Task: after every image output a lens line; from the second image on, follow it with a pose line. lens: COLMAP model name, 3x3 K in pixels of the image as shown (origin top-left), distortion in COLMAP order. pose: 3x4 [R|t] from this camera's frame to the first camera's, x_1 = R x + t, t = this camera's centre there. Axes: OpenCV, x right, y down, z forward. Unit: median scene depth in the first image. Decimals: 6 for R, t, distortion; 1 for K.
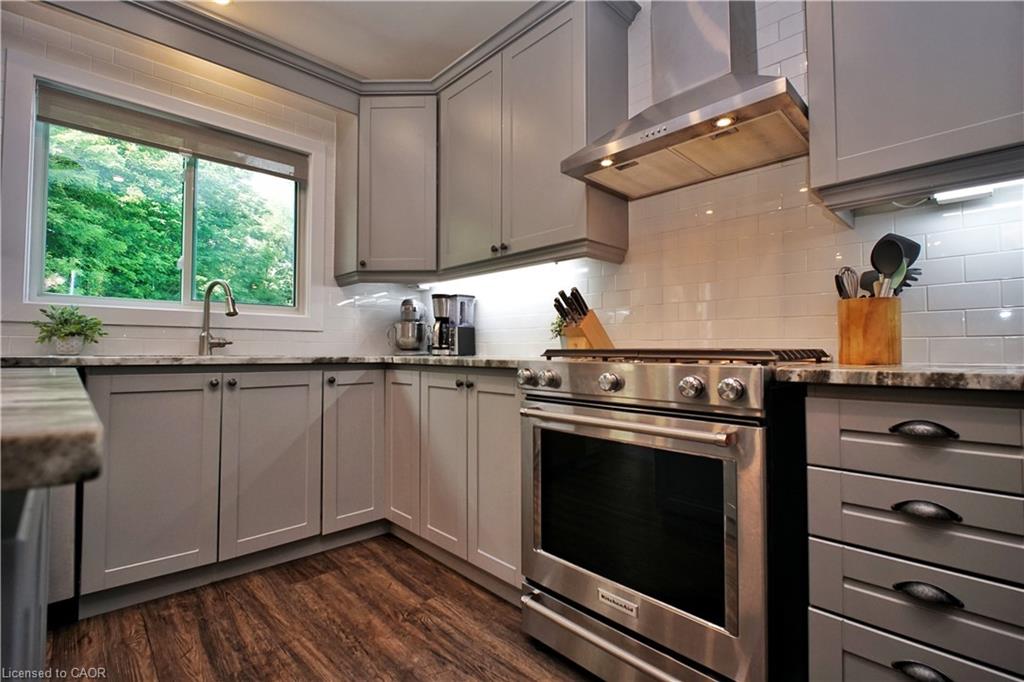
lens RADIAL K [[474.1, 0, 511.0], [0, 474.1, 338.7], [0, 0, 1]] dist [-0.006458, -0.002354]
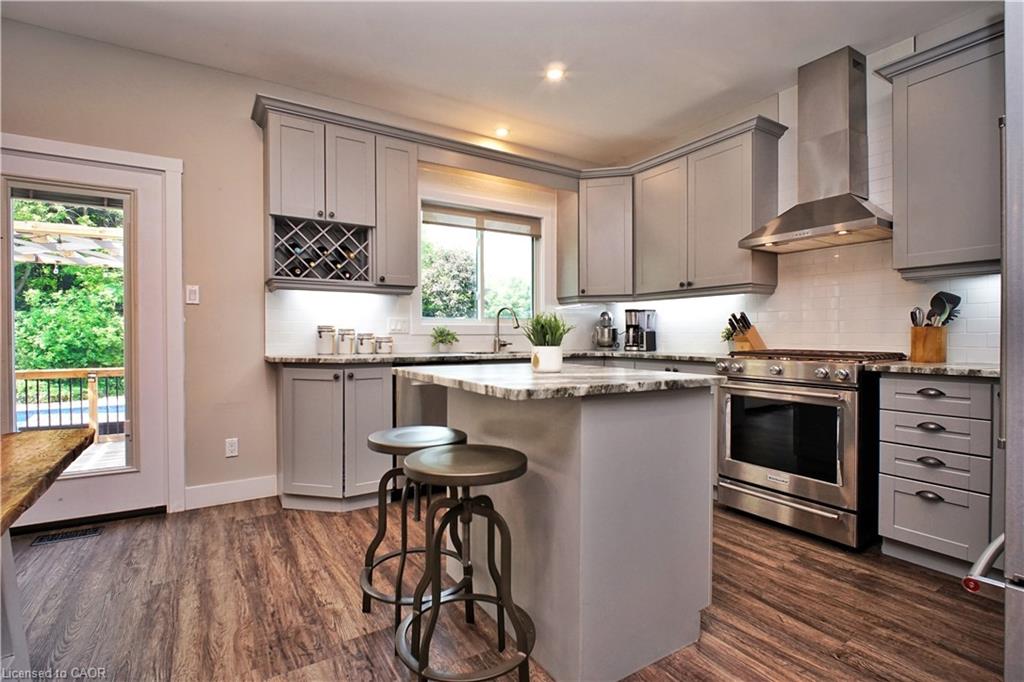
lens RADIAL K [[474.1, 0, 510.1], [0, 474.1, 342.5], [0, 0, 1]] dist [-0.006458, -0.002354]
pose [[0.976509, -0.002484, -0.215461, -0.274114], [0.010668, 0.999265, 0.036830, -0.066512], [0.215211, -0.038263, 0.975818, -0.712661]]
